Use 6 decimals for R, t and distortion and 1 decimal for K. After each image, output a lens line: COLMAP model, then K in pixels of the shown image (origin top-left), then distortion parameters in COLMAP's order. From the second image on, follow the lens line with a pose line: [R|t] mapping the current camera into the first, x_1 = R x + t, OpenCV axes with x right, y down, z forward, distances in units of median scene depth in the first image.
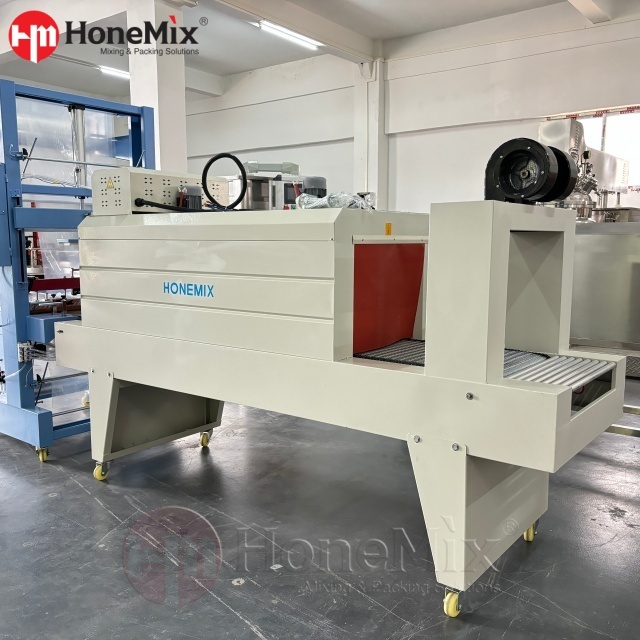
lens RADIAL K [[649.1, 0, 322.1], [0, 649.1, 317.8], [0, 0, 1]] dist [-0.029942, 0.000000]
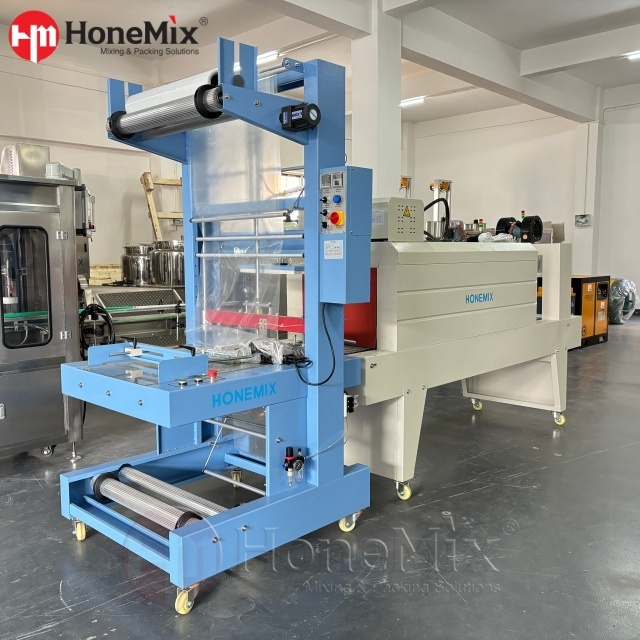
lens RADIAL K [[649.1, 0, 321.8], [0, 649.1, 320.8], [0, 0, 1]] dist [-0.029942, 0.000000]
pose [[0.112588, -0.111616, 0.987353, -1.540169], [0.132824, 0.986444, 0.096367, -0.165676], [-0.984724, 0.120294, 0.125887, 1.114007]]
